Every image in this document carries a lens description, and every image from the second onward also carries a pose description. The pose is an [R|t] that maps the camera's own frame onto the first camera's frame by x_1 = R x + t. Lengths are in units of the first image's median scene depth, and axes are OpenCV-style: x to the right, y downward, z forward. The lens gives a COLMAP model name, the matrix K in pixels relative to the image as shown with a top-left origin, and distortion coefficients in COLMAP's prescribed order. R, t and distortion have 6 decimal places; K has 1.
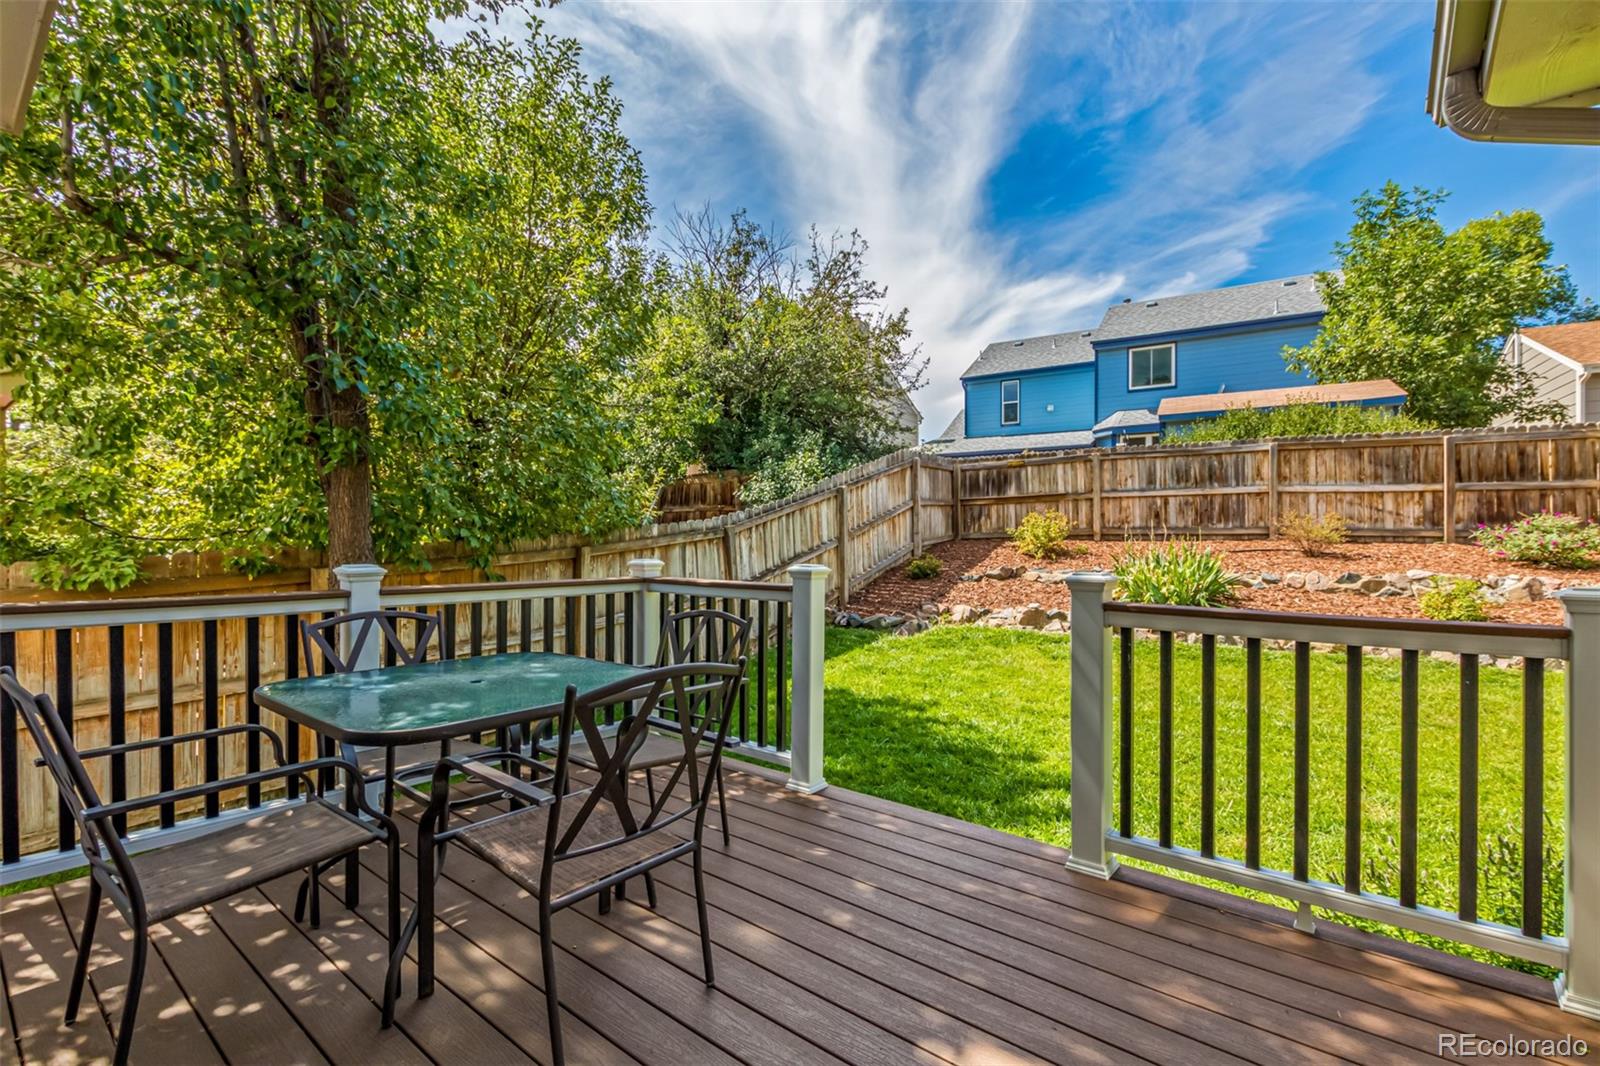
lens RADIAL K [[727.9, 0, 795.1], [0, 727.9, 539.0], [0, 0, 1]] dist [0.011352, -0.002506]
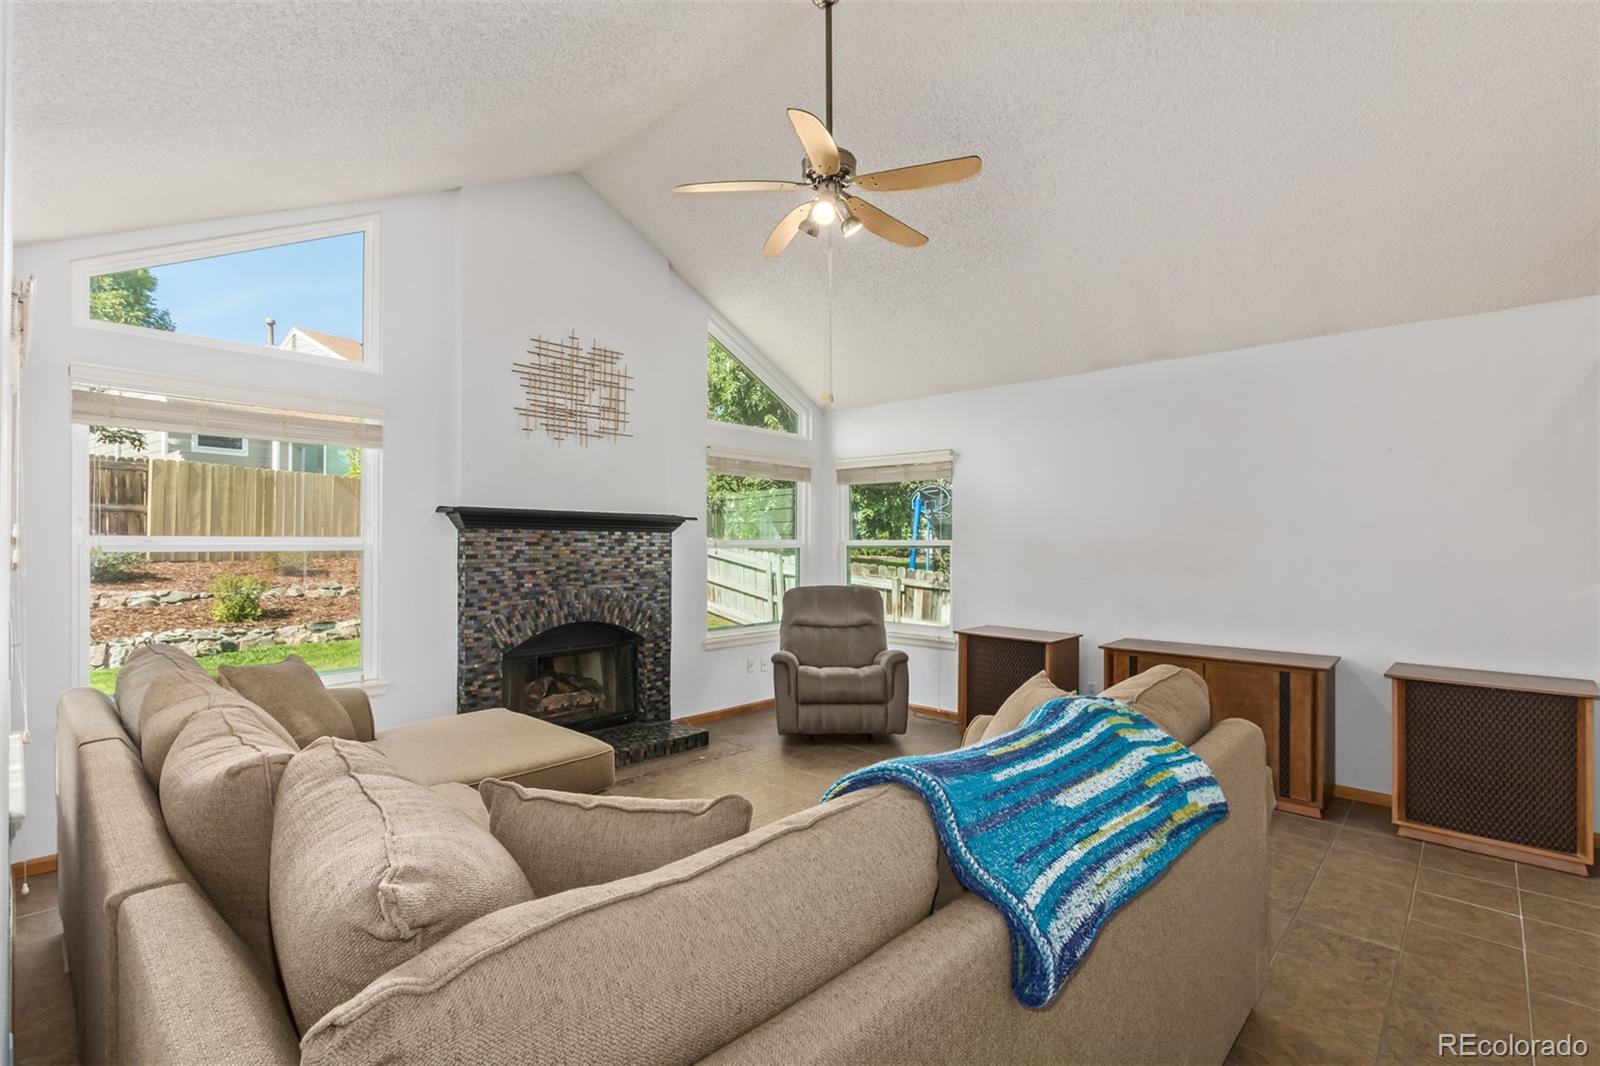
lens RADIAL K [[727.9, 0, 797.0], [0, 727.9, 539.4], [0, 0, 1]] dist [0.011352, -0.002506]
pose [[0.070663, 0.002085, 0.997498, -0.047526], [-0.006896, 0.999975, -0.001602, -0.023845], [-0.997476, -0.006765, 0.070676, -0.148491]]
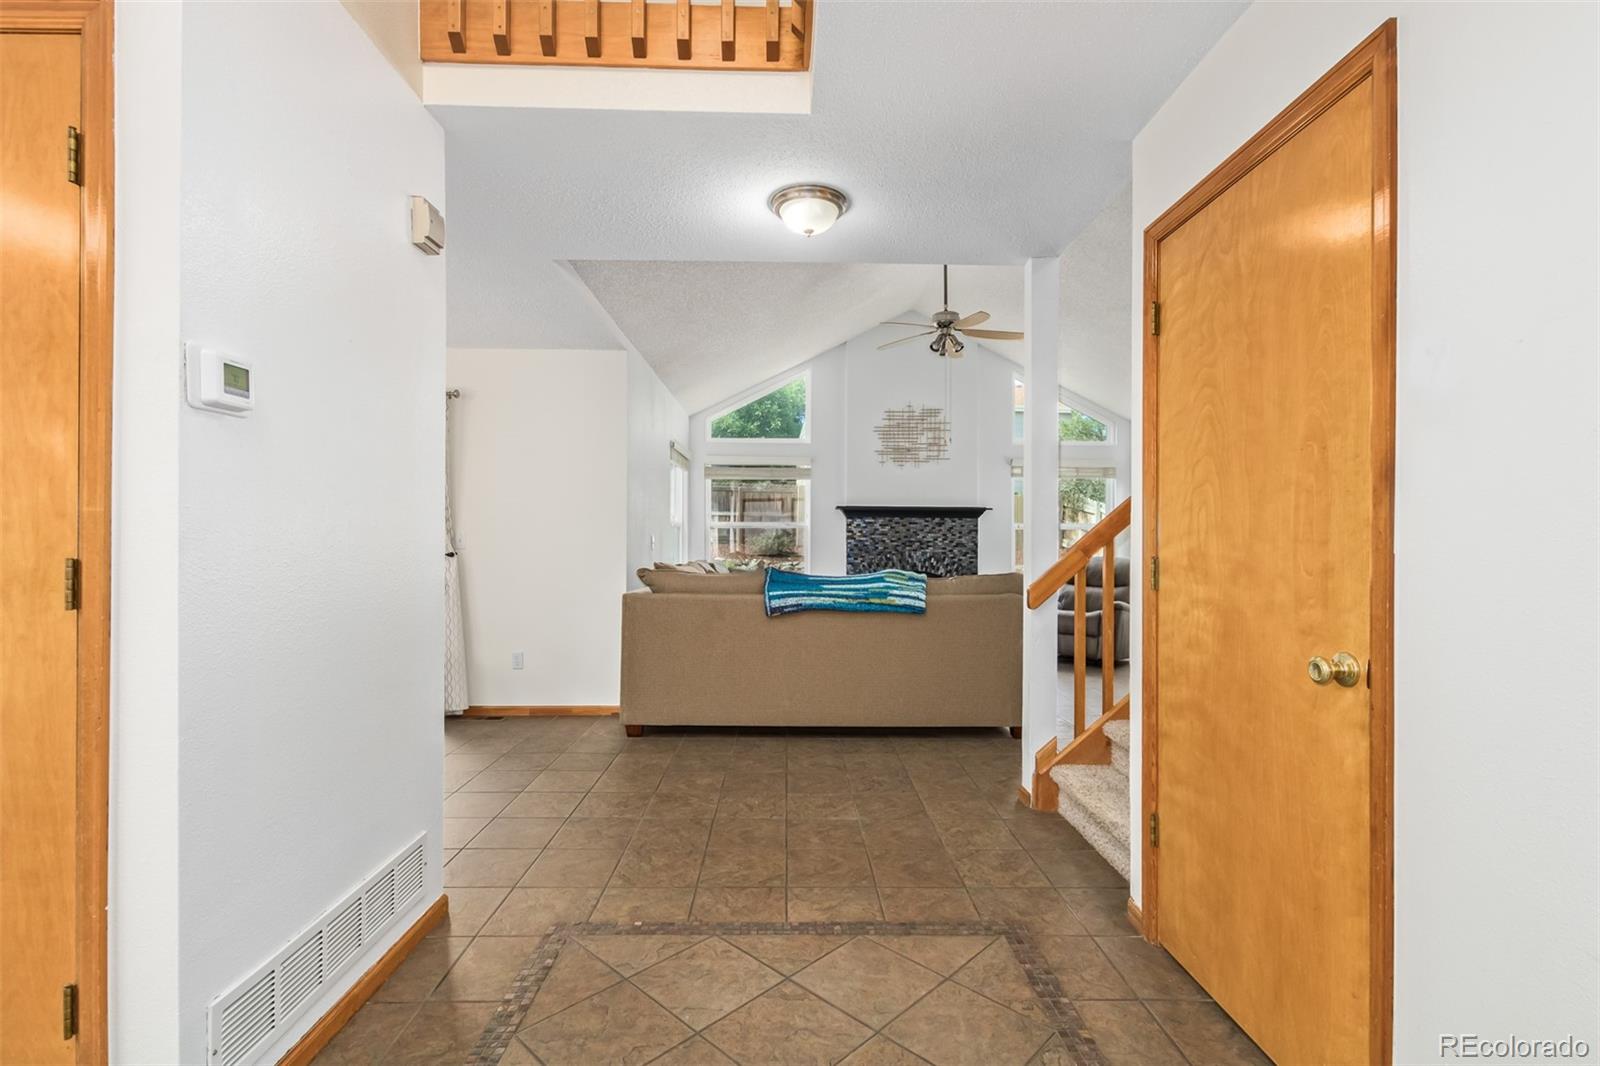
lens RADIAL K [[727.9, 0, 807.0], [0, 727.9, 540.0], [0, 0, 1]] dist [0.011352, -0.002506]
pose [[0.758713, 0.002404, 0.651421, -0.195107], [-0.005166, 0.999984, 0.002327, -0.006818], [-0.651405, -0.005131, 0.758713, -0.491306]]
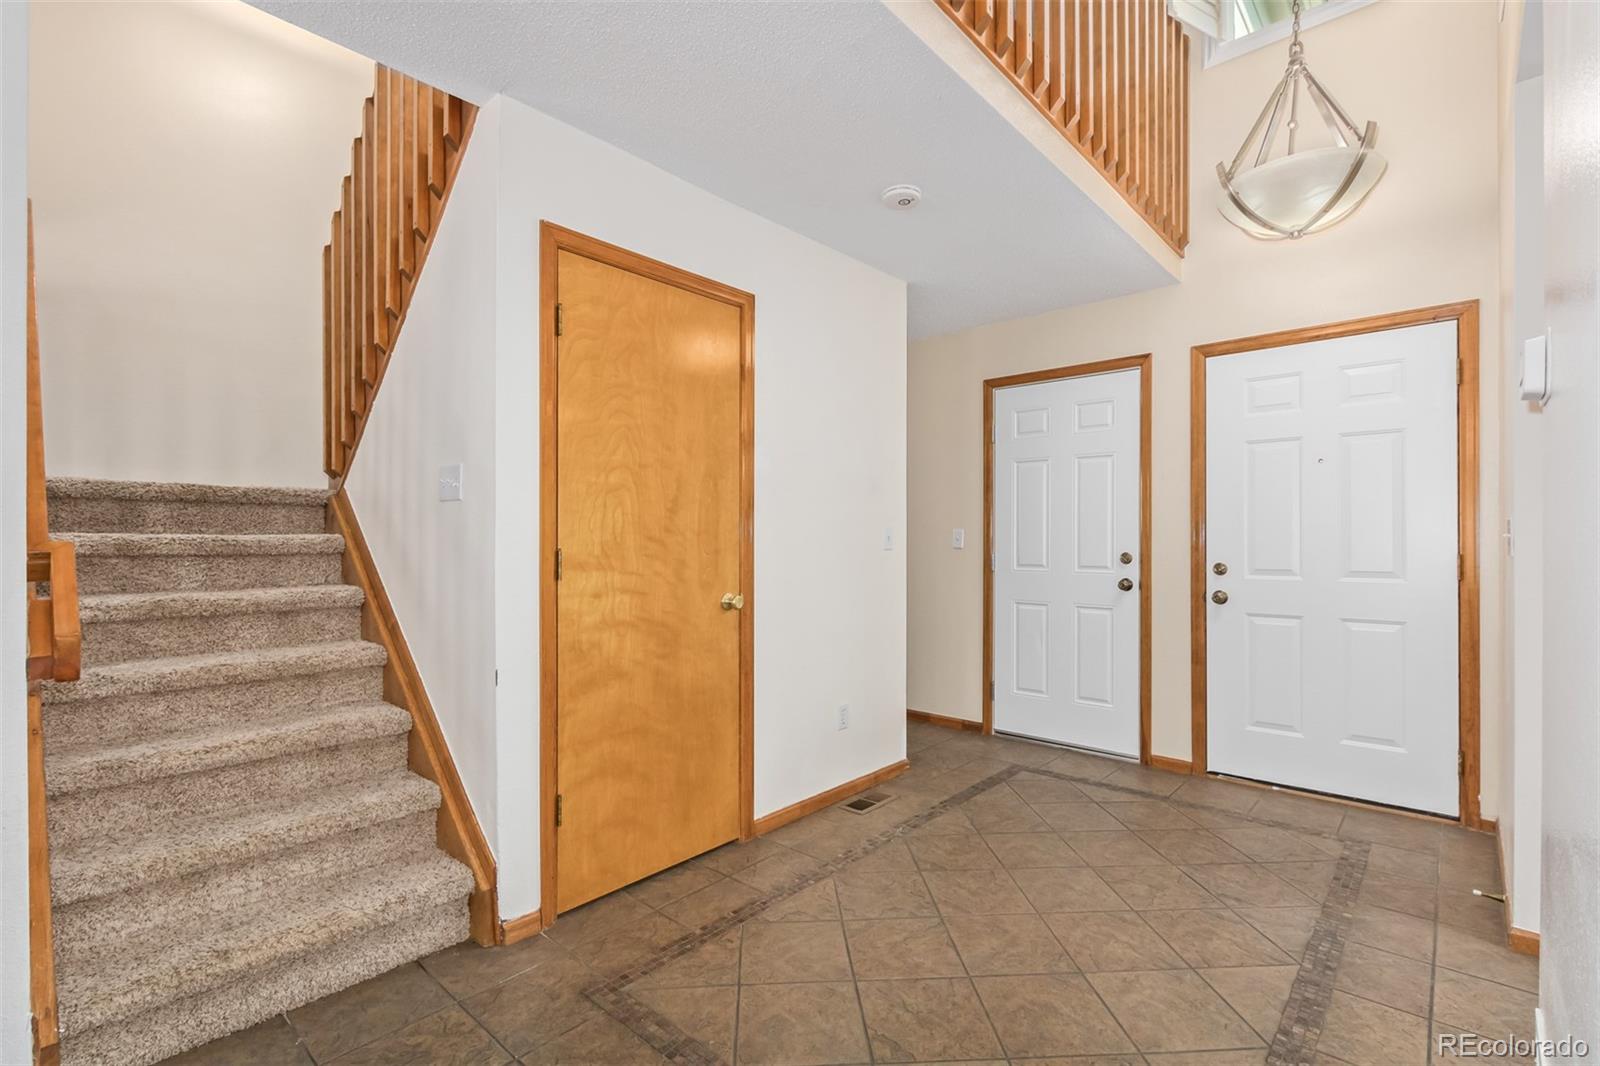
lens RADIAL K [[727.9, 0, 799.6], [0, 727.9, 545.3], [0, 0, 1]] dist [0.011352, -0.002506]
pose [[-0.998538, -0.002078, 0.054022, 0.318153], [-0.002160, 0.999997, -0.001460, 0.009359], [-0.054019, -0.001575, -0.998539, 0.732357]]
